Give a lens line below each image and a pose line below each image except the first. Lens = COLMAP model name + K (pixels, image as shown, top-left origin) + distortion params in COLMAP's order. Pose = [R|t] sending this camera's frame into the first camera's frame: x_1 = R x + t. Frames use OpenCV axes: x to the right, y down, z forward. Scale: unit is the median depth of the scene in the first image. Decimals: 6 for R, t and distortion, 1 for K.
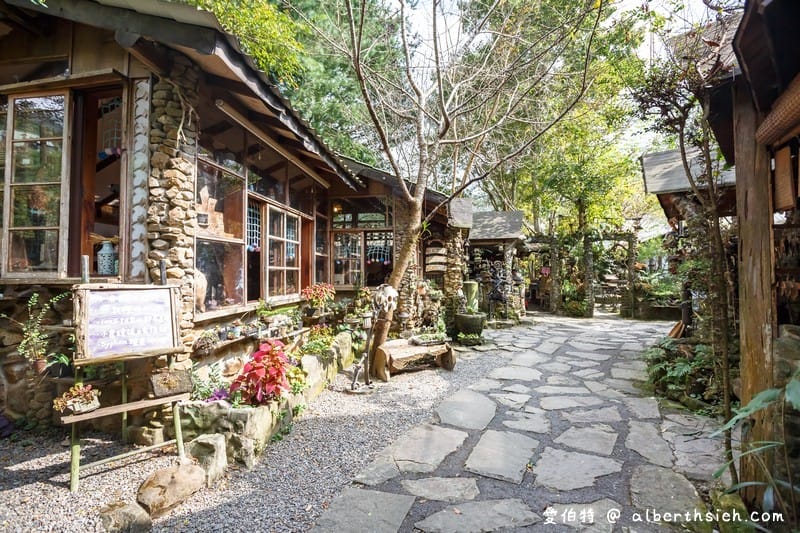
lens RADIAL K [[369.9, 0, 400.1], [0, 369.9, 266.4], [0, 0, 1]] dist [-0.000225, -0.000001]
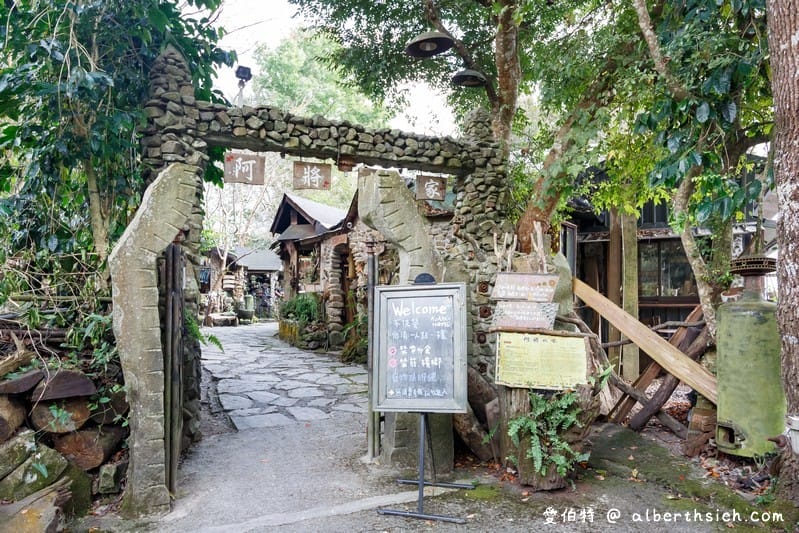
lens RADIAL K [[577.0, 0, 399.7], [0, 577.0, 269.2], [0, 0, 1]] dist [-0.000442, -0.000044]
pose [[0.914755, 0.028688, 0.402989, -0.298588], [-0.012788, 0.999032, -0.042092, 0.030789], [-0.403806, 0.033351, 0.914236, -2.076879]]
